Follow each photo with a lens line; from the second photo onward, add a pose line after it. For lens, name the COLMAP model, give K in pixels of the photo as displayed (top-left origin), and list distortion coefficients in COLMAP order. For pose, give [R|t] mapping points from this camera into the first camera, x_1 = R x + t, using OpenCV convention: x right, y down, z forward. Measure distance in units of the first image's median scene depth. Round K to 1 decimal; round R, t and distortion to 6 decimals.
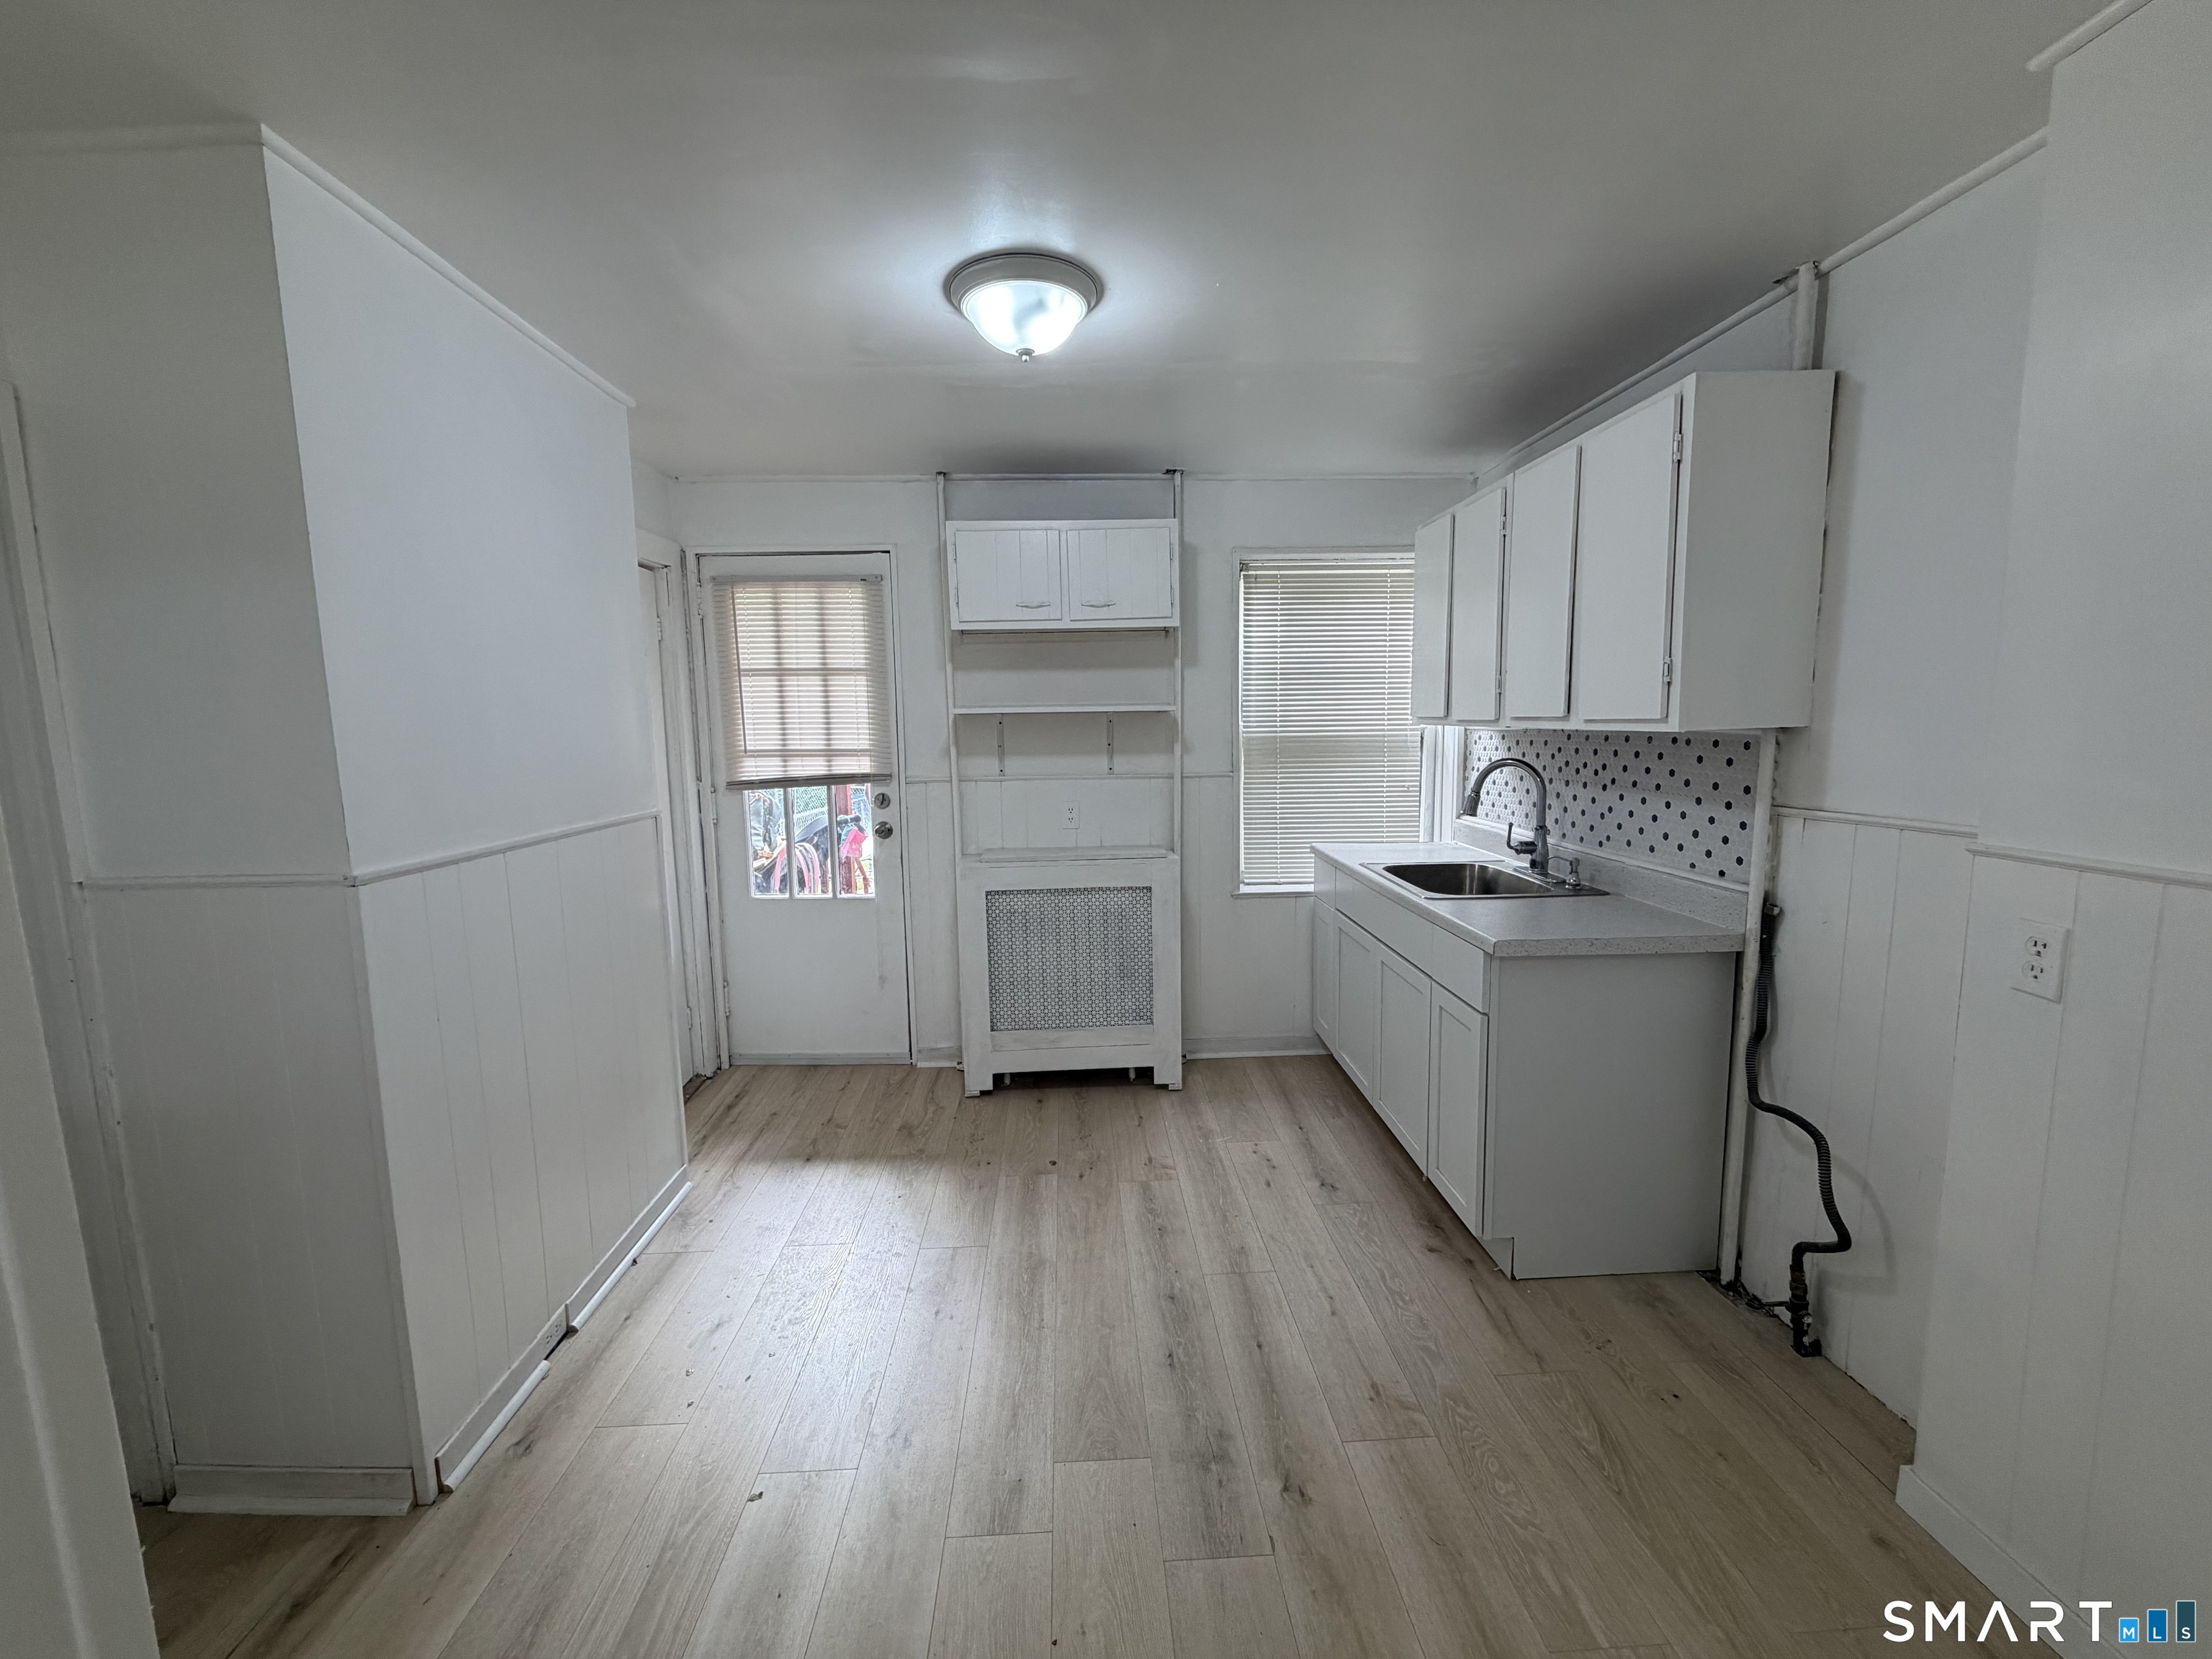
lens RADIAL K [[876.7, 0, 1100.6], [0, 876.7, 829.5], [0, 0, 1]] dist [-0.000894, -0.000044]
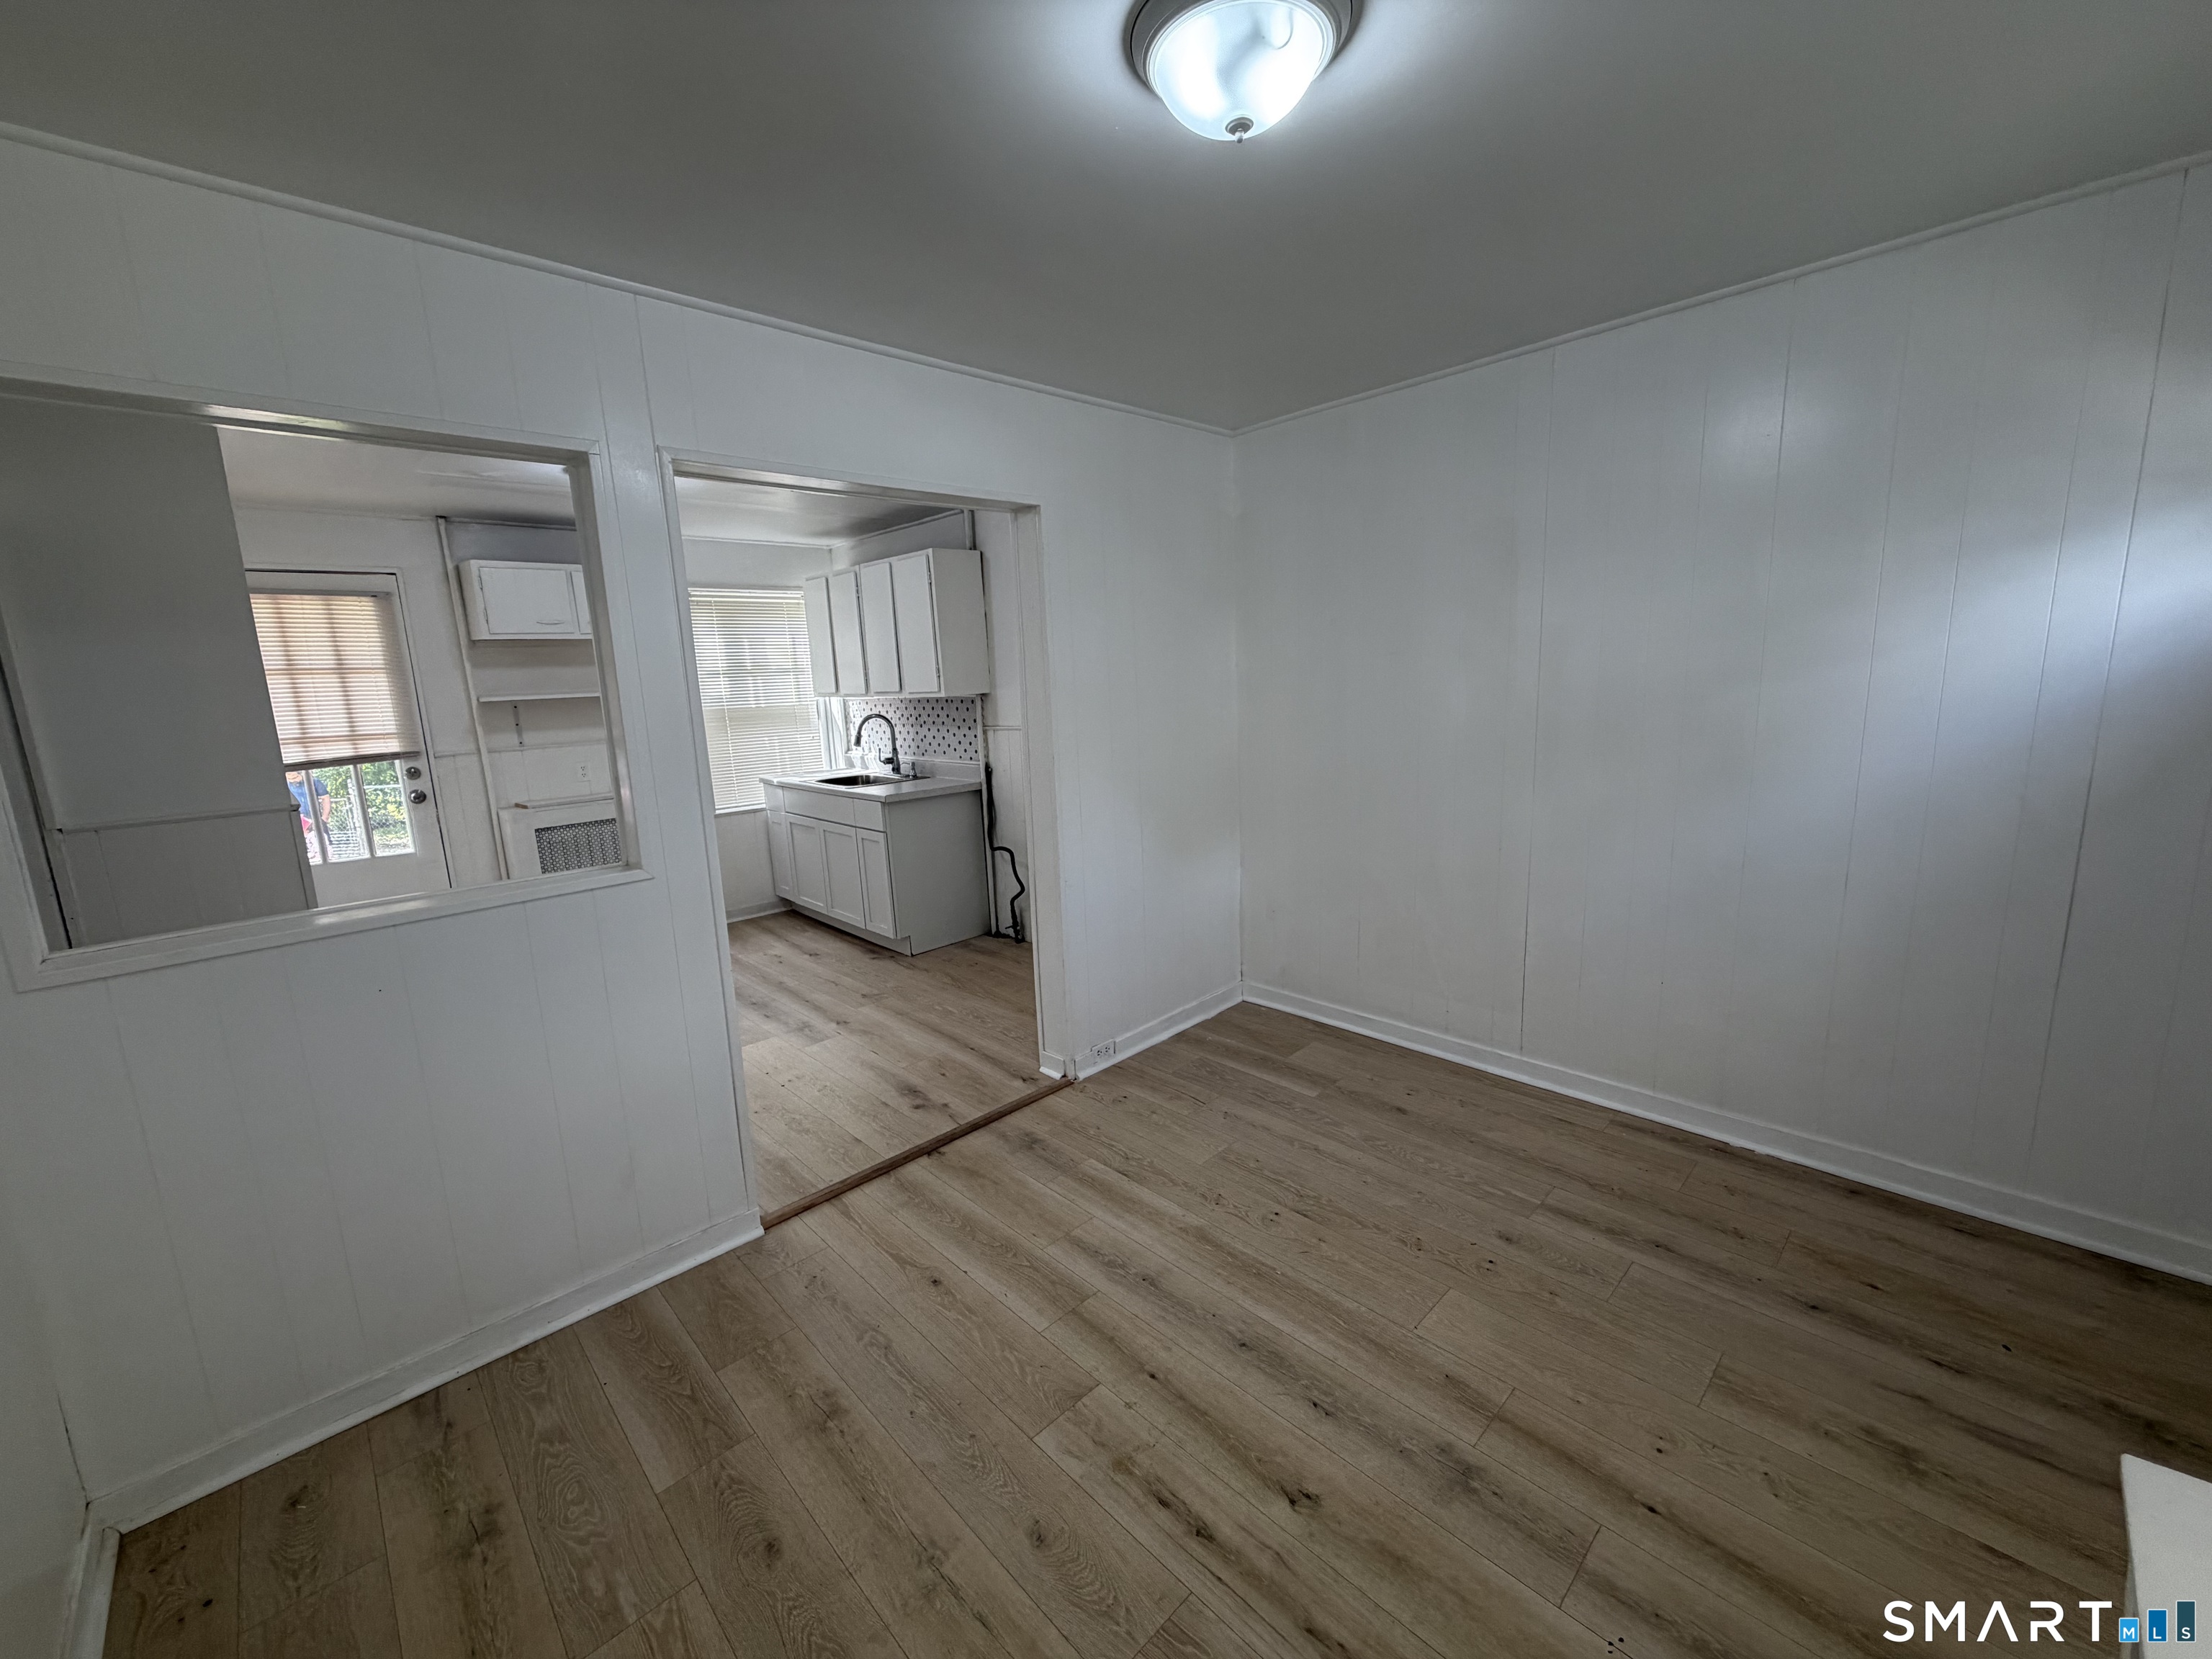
lens RADIAL K [[879.9, 0, 1101.5], [0, 879.9, 829.0], [0, 0, 1]] dist [-0.000234, -0.000051]
pose [[0.750160, -0.131270, 0.648096, -0.434796], [0.111396, 0.991177, 0.071822, 0.084512], [-0.651806, 0.018317, 0.758164, -0.762155]]
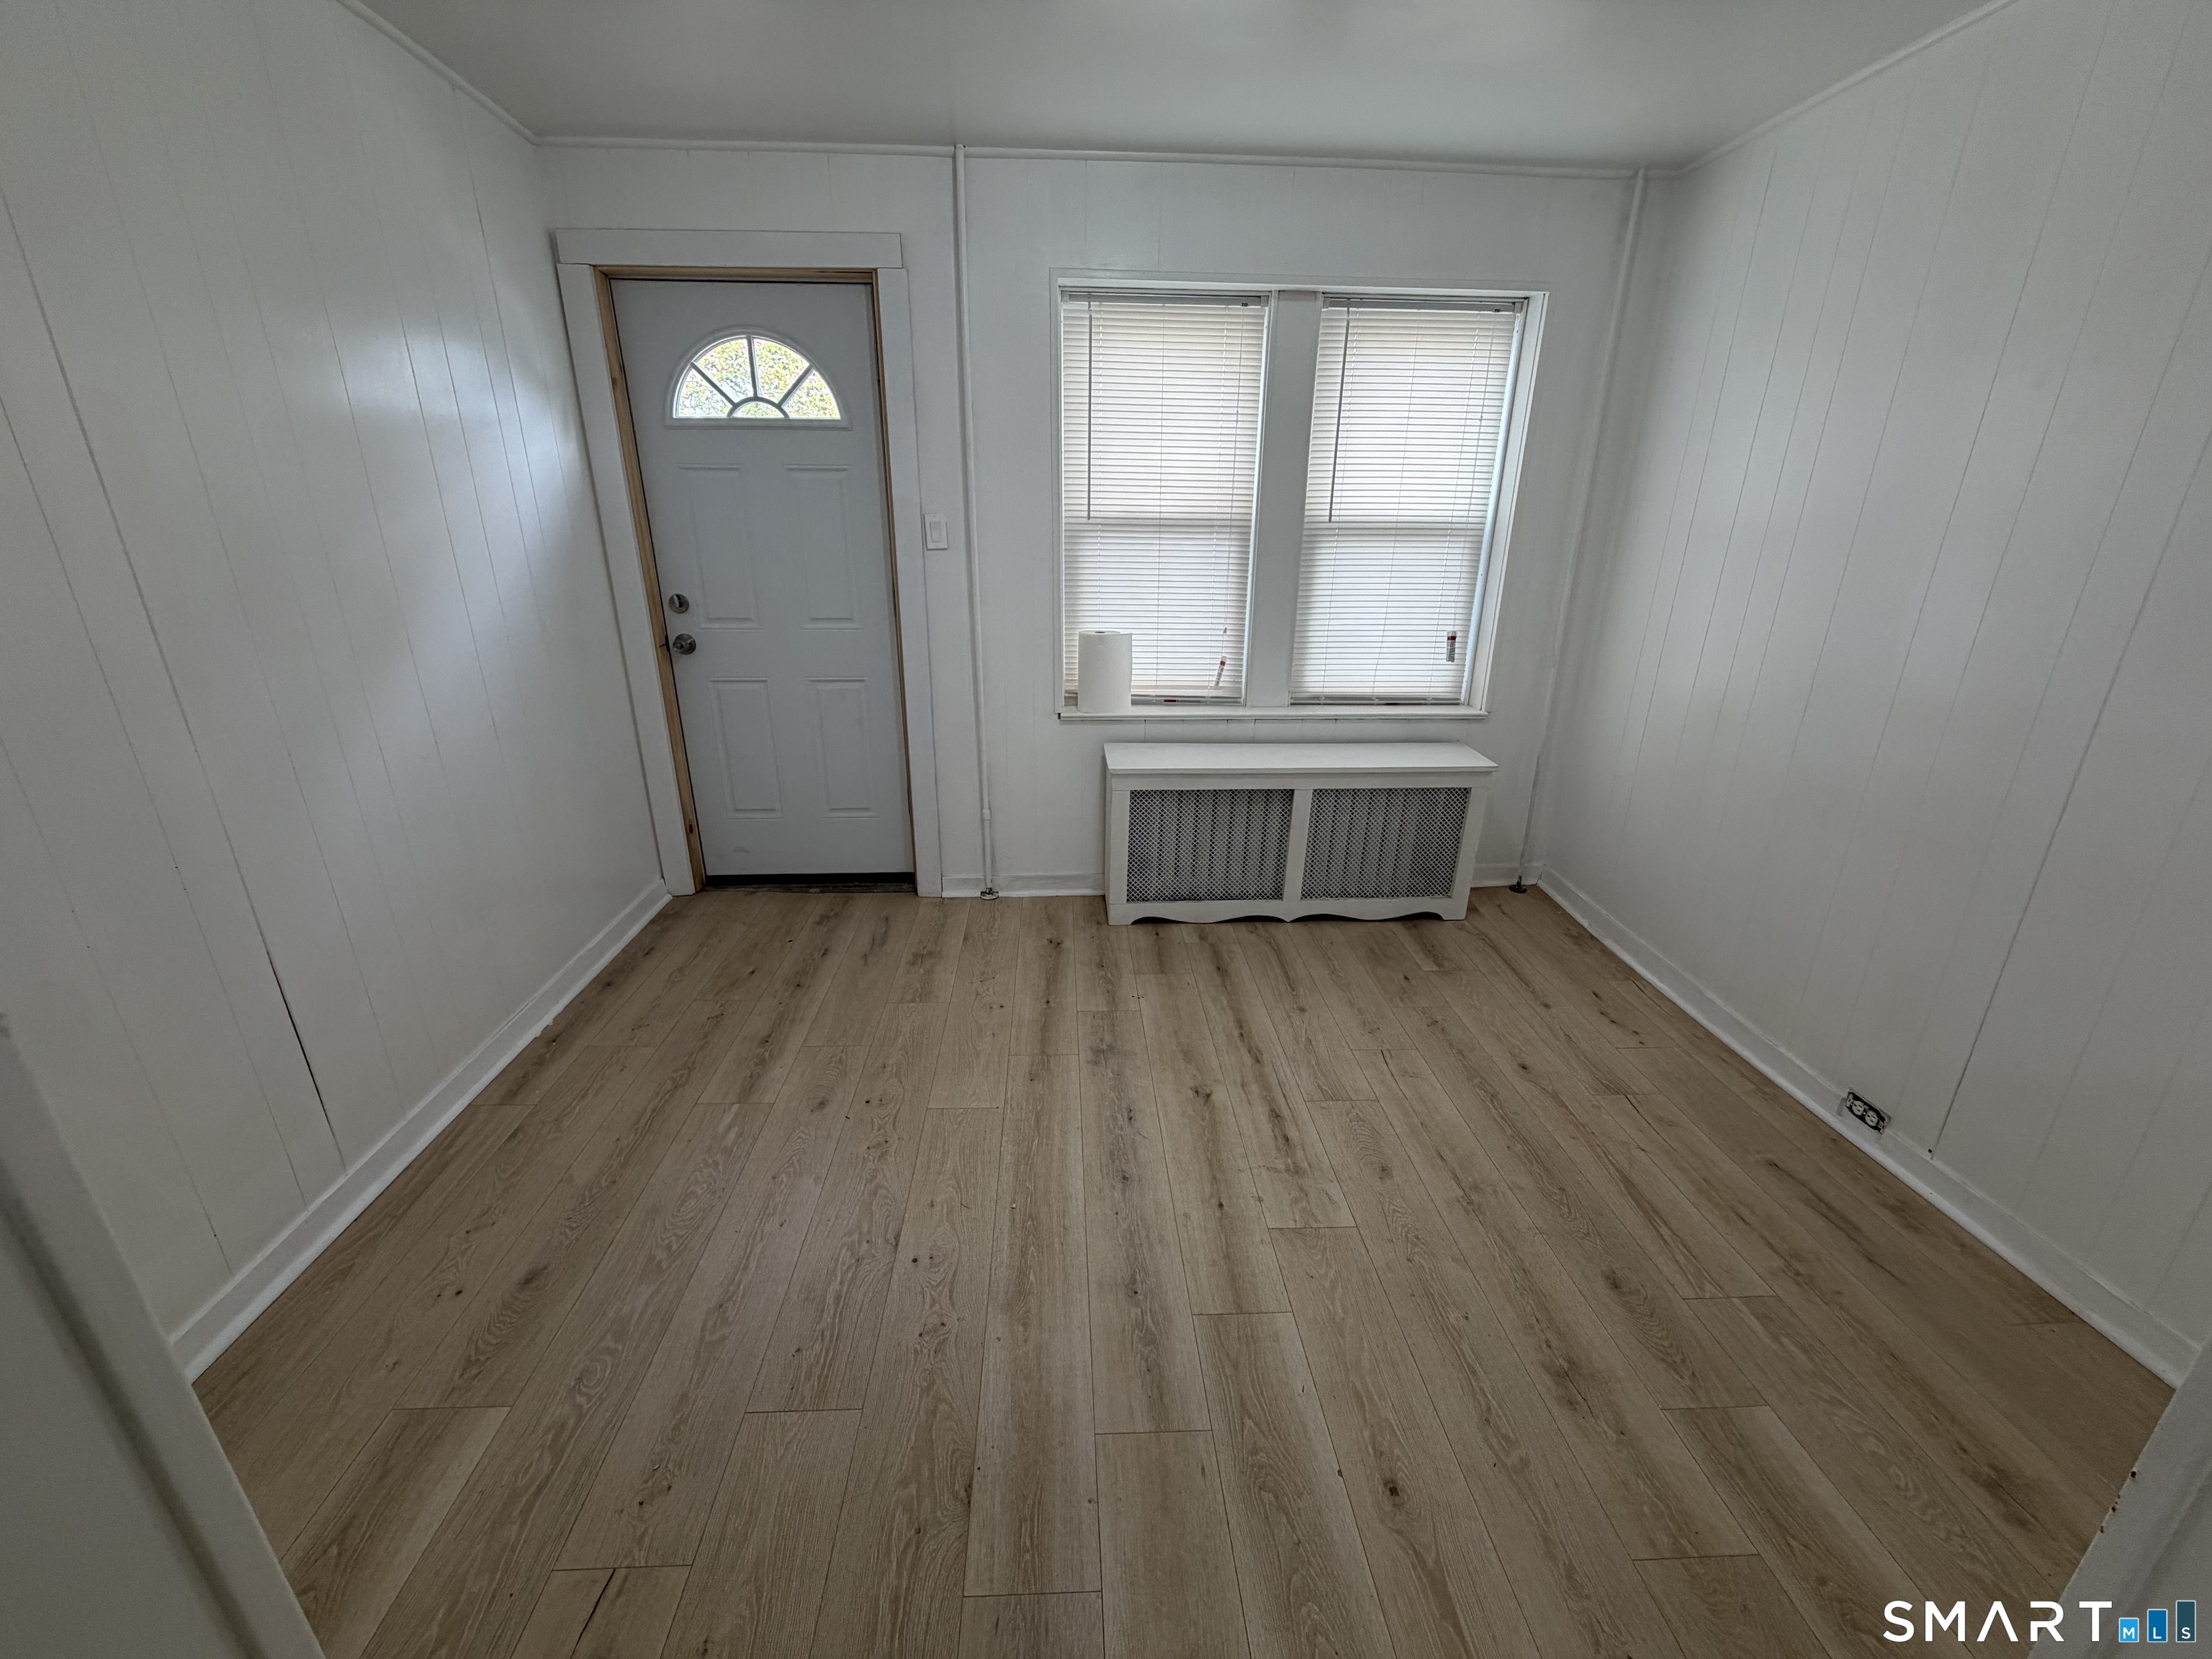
lens RADIAL K [[879.9, 0, 1101.5], [0, 879.9, 829.0], [0, 0, 1]] dist [-0.000234, -0.000051]
pose [[-0.999880, 0.012871, -0.008593, 0.082317], [0.007580, 0.891399, 0.453157, -0.018724], [0.013492, 0.453037, -0.891389, 0.226901]]
